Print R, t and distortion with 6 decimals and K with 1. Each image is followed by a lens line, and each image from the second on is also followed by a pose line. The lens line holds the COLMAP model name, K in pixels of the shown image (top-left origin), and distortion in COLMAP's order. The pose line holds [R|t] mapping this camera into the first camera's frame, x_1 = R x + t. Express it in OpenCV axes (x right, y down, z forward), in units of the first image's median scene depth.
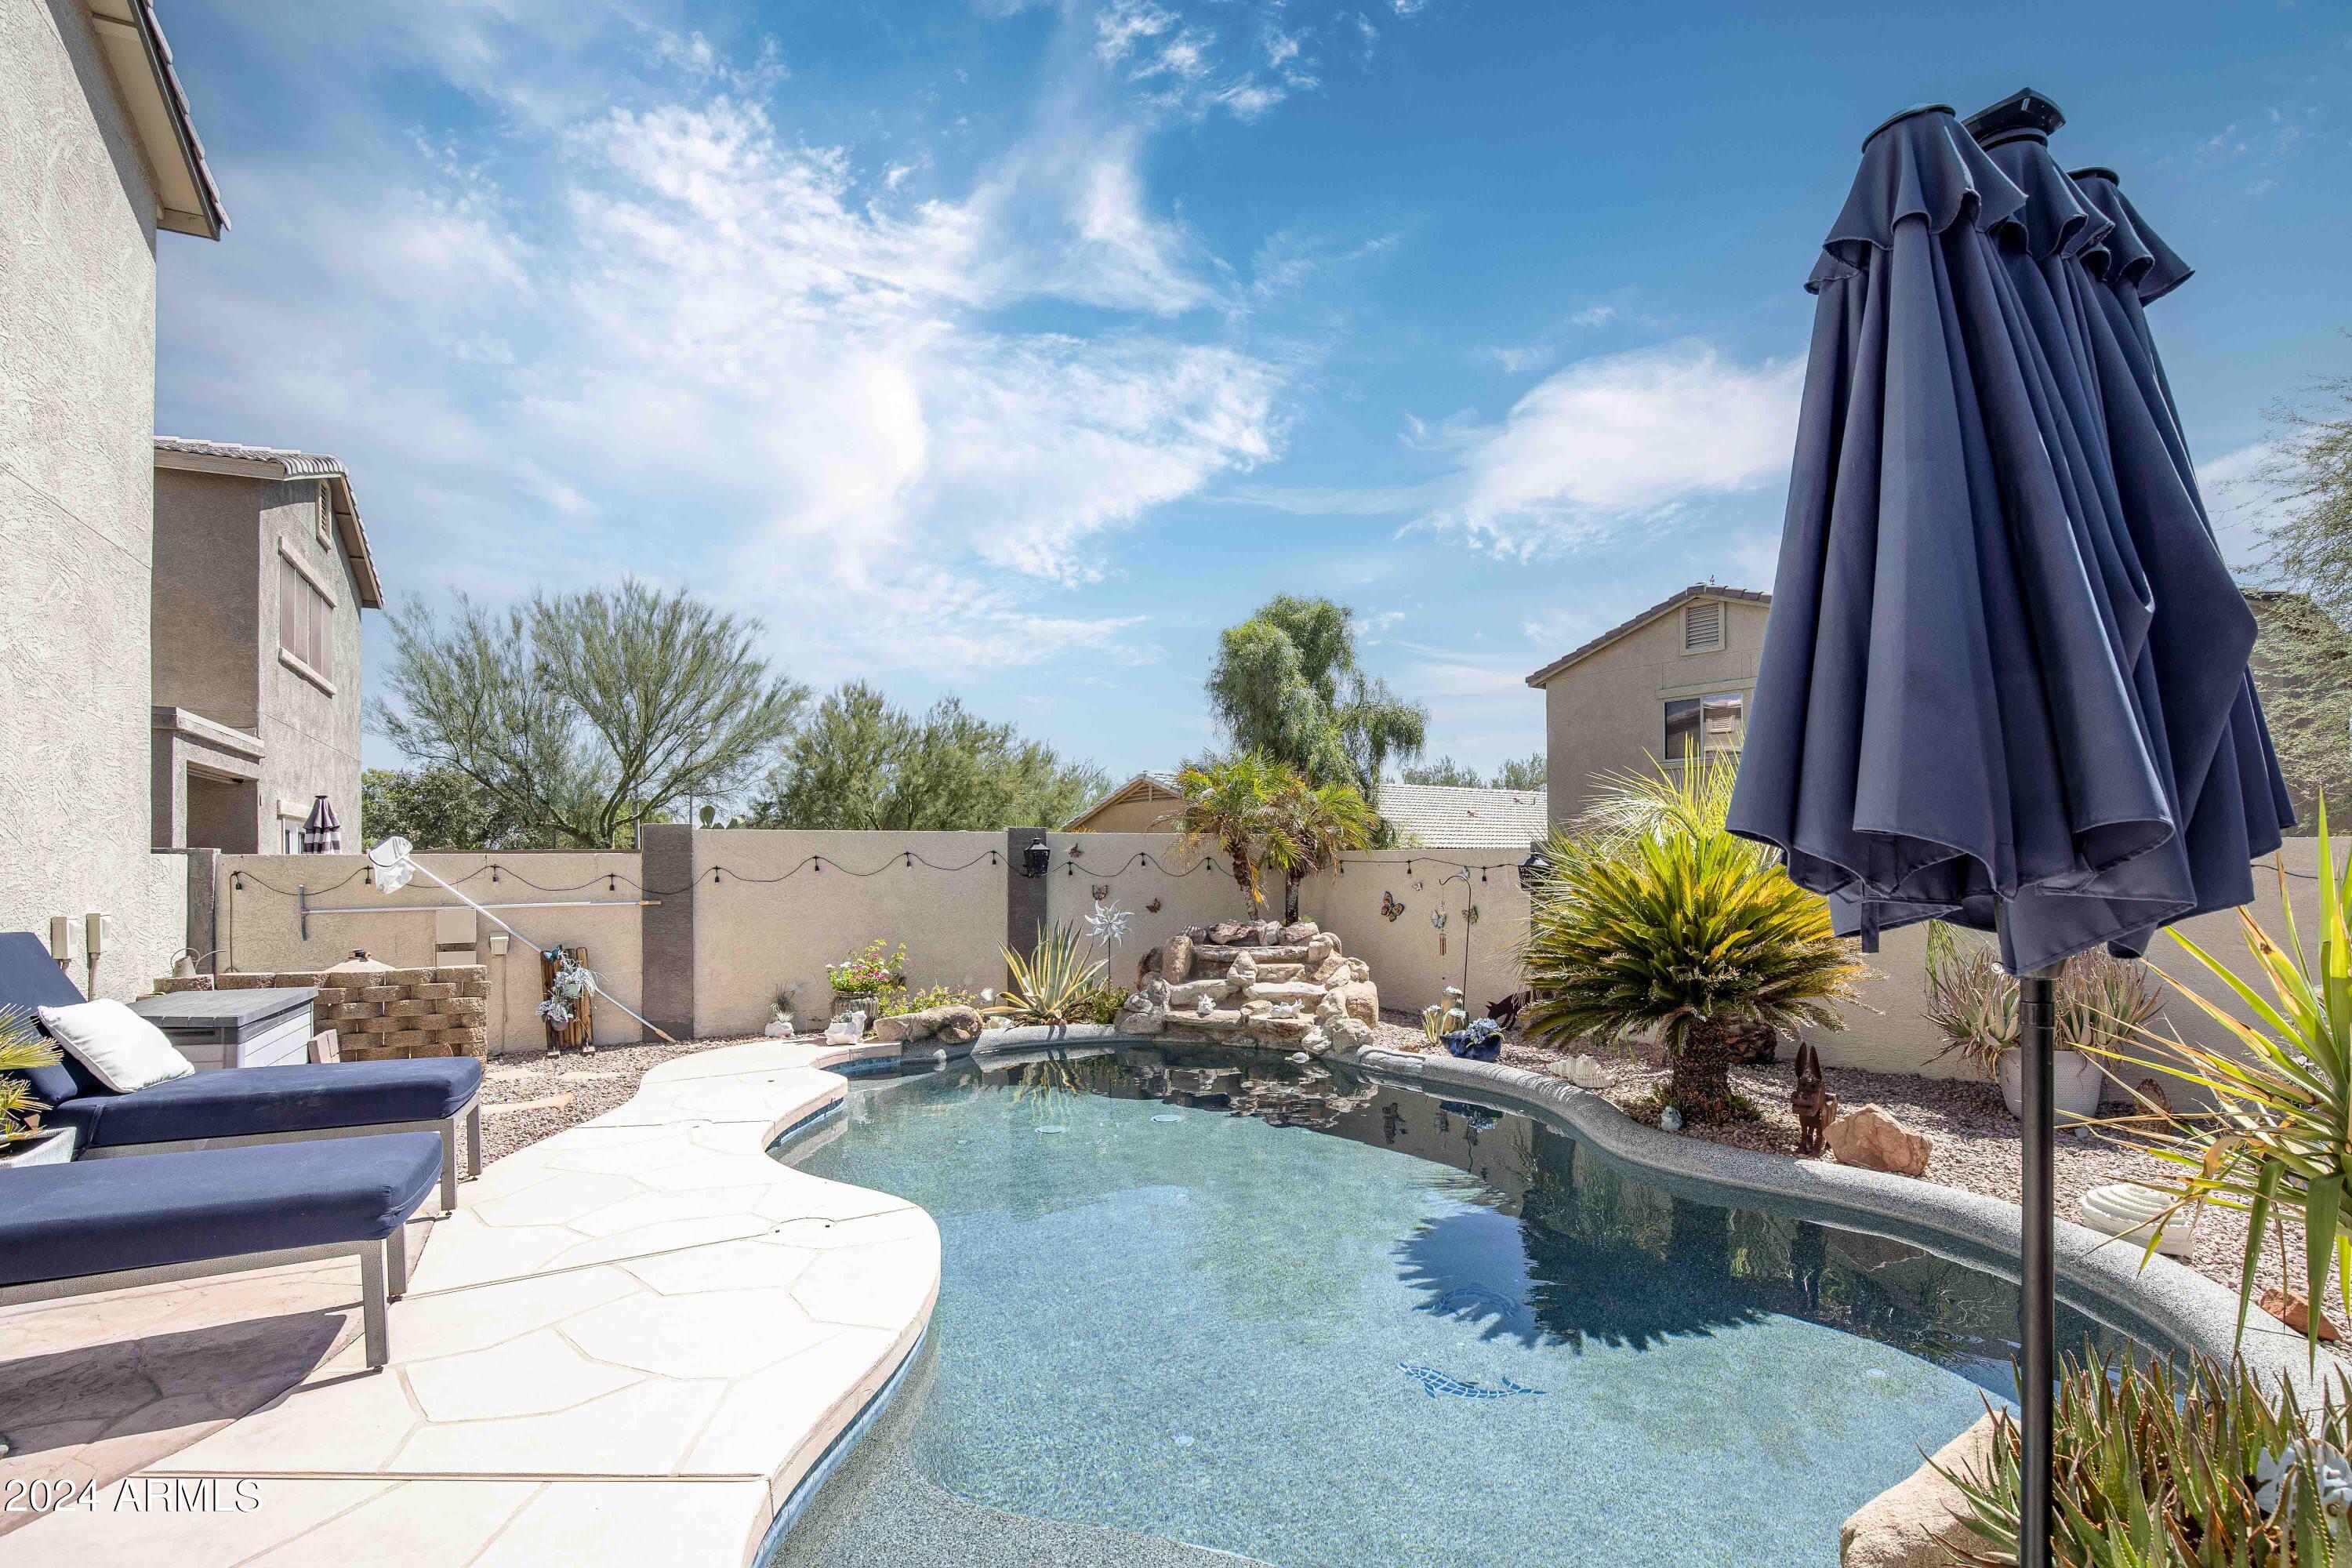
lens RADIAL K [[1104.7, 0, 1187.0], [0, 1104.7, 845.3], [0, 0, 1]] dist [-0.031376, 0.005479]
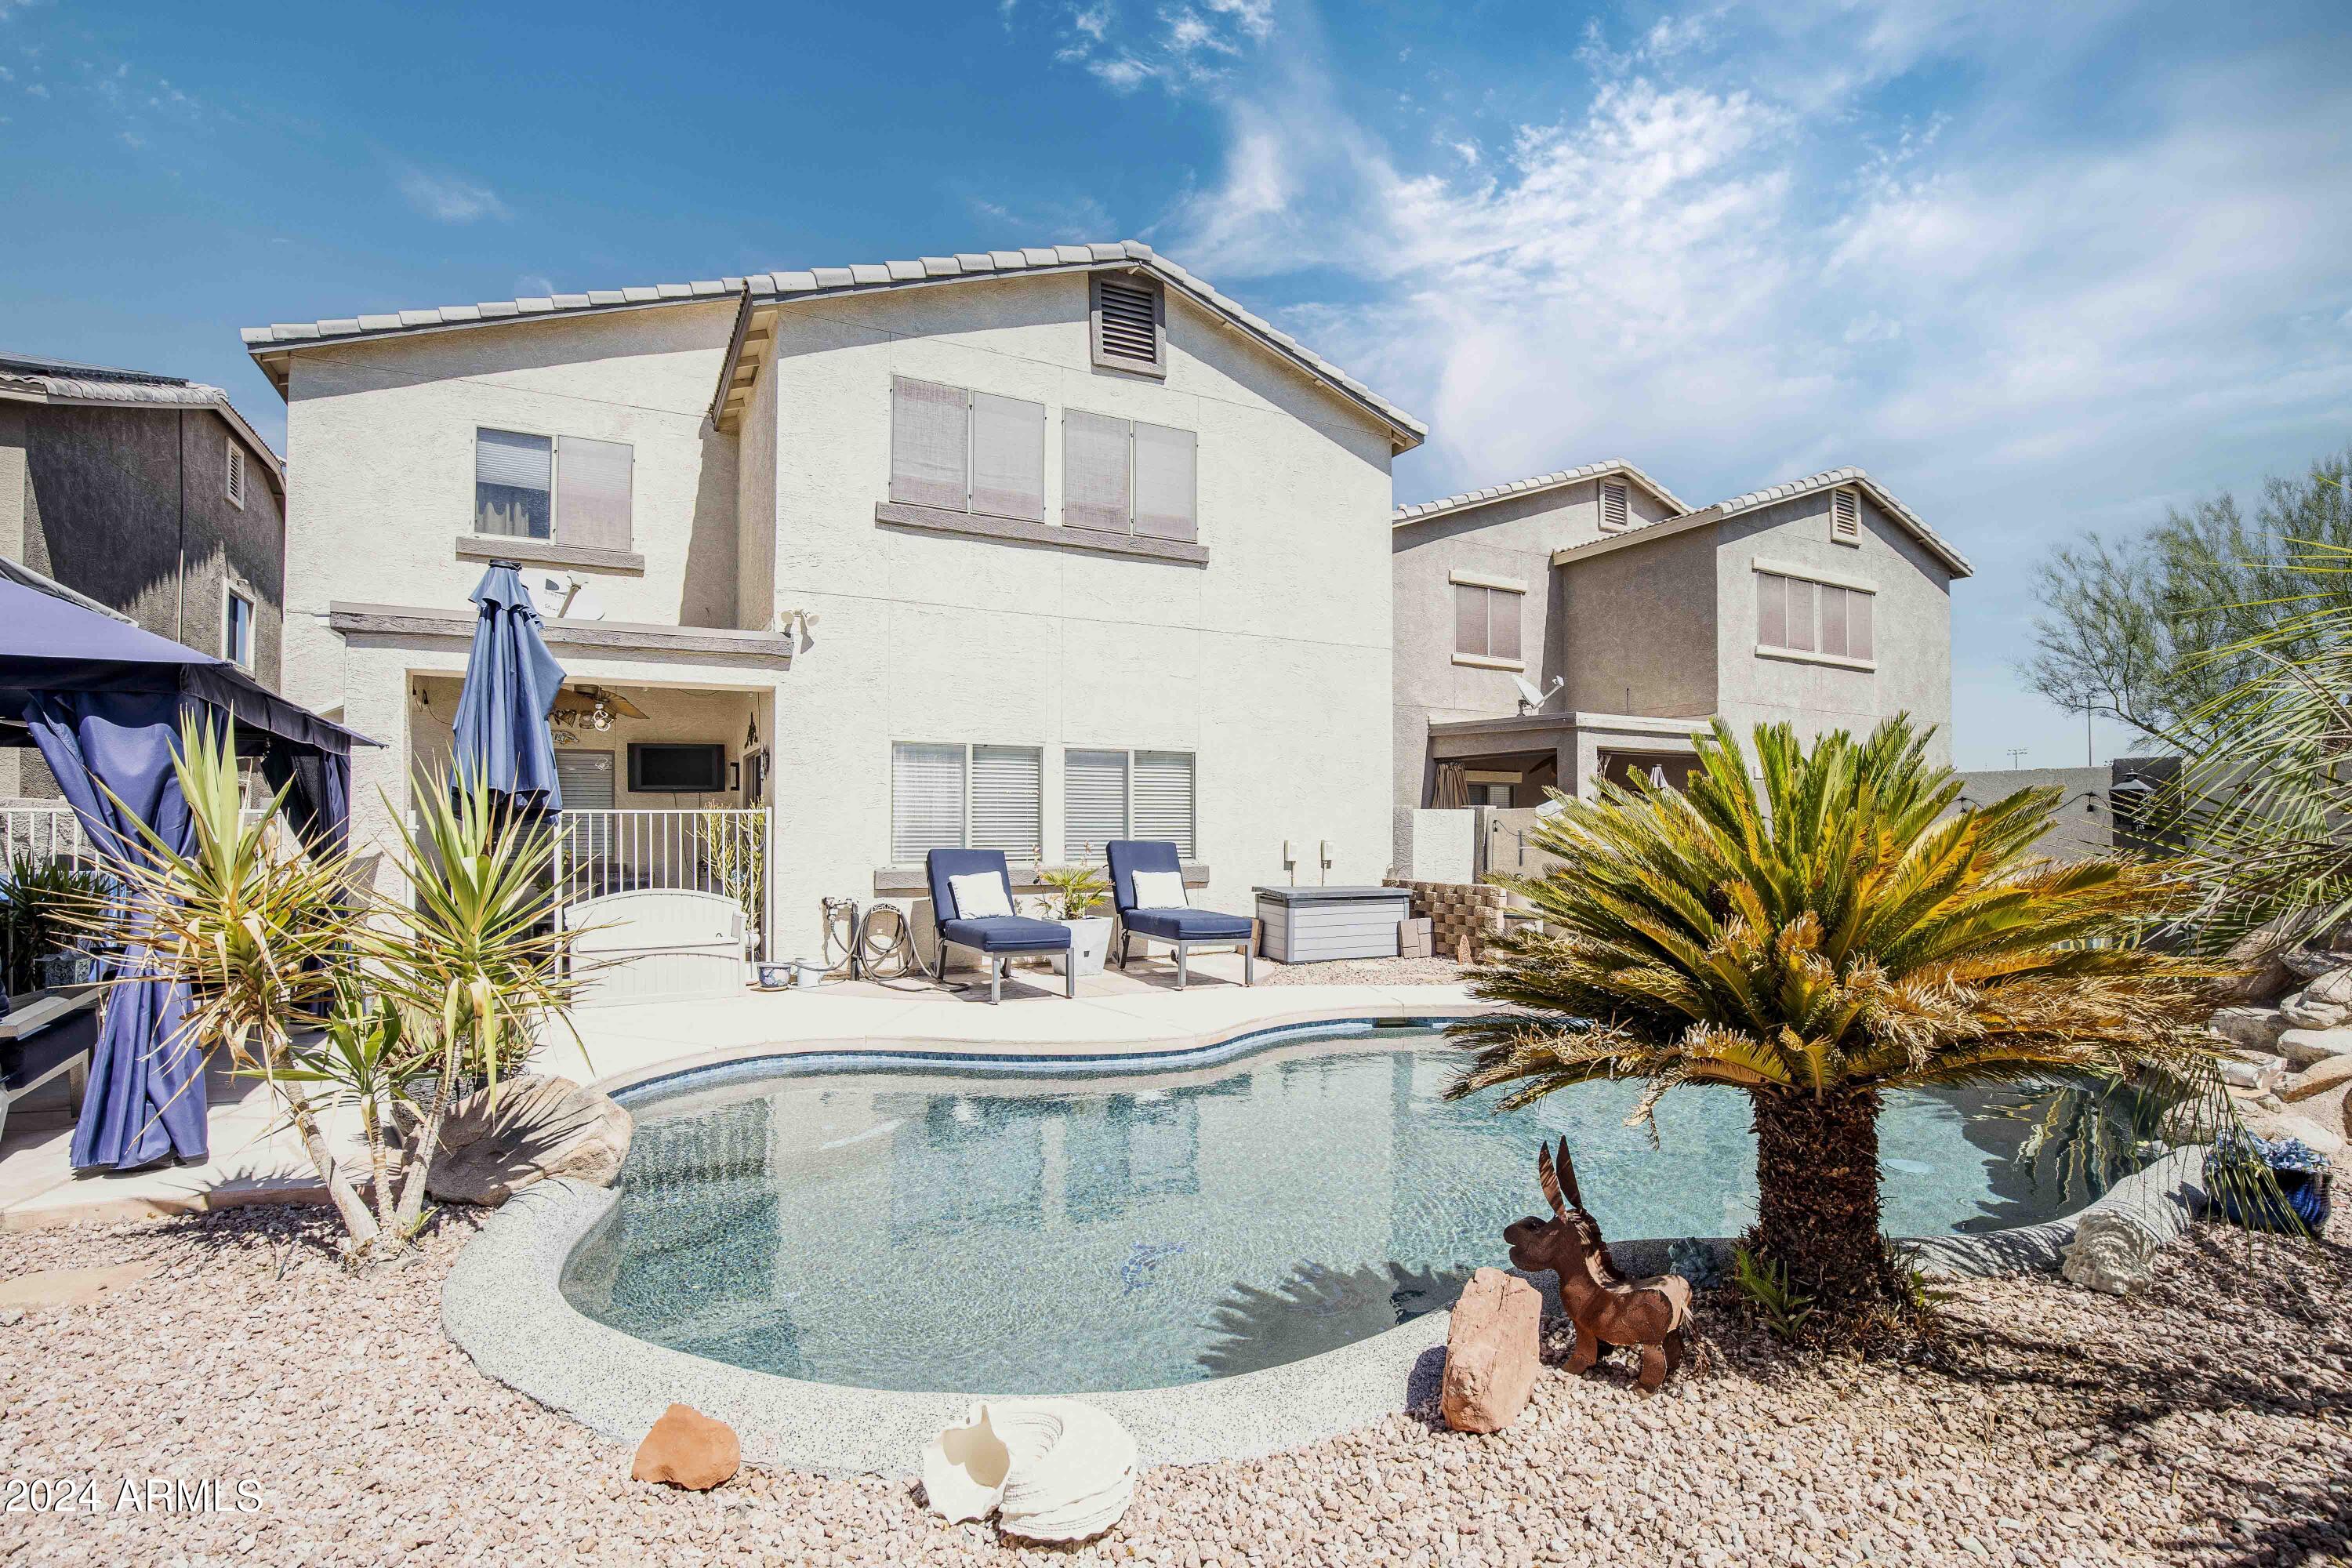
lens RADIAL K [[1088.3, 0, 1172.3], [0, 1088.3, 810.6], [0, 0, 1]] dist [-0.032821, 0.000150]
pose [[-0.009850, -0.009537, -0.999906, 0.581717], [0.013006, 0.999869, -0.009664, 0.016424], [0.999867, -0.013100, -0.009725, 0.462545]]
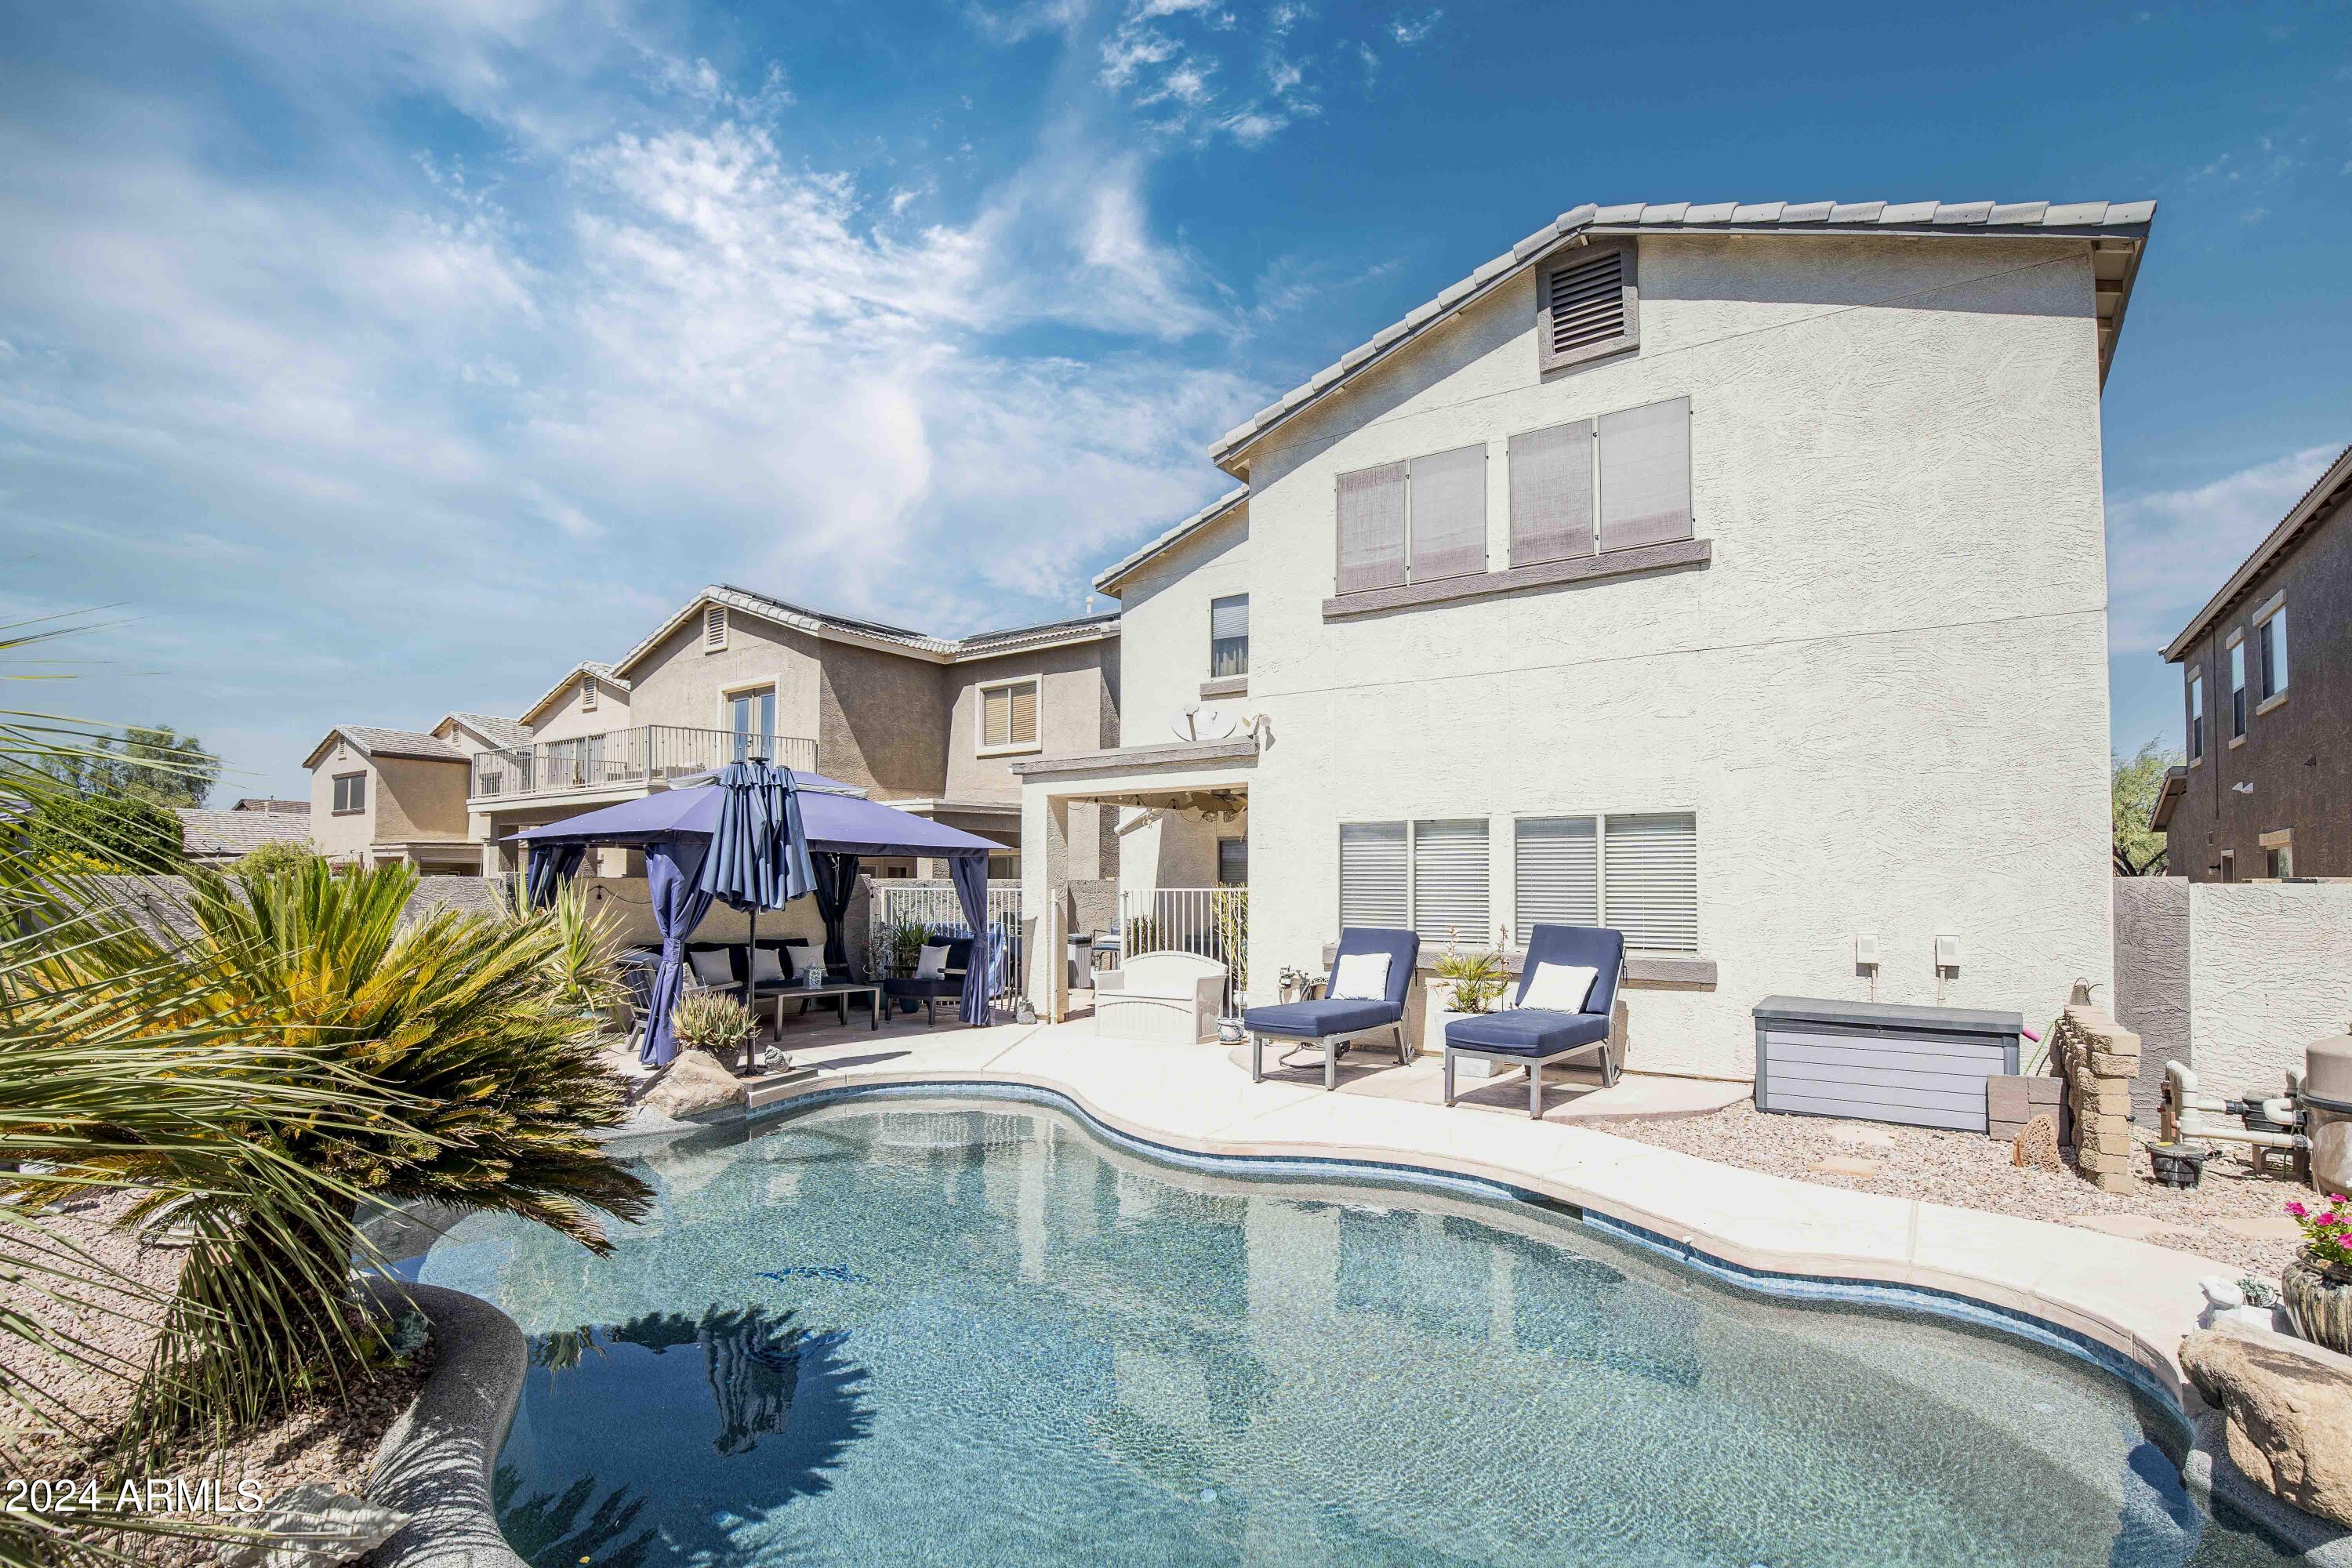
lens RADIAL K [[1095.6, 0, 1189.9], [0, 1095.6, 847.4], [0, 0, 1]] dist [-0.029043, 0.001586]
pose [[-0.891145, -0.011865, -0.453563, 0.192147], [0.007789, 0.999111, -0.041439, 0.005720], [0.453651, -0.040461, -0.890260, 1.071587]]
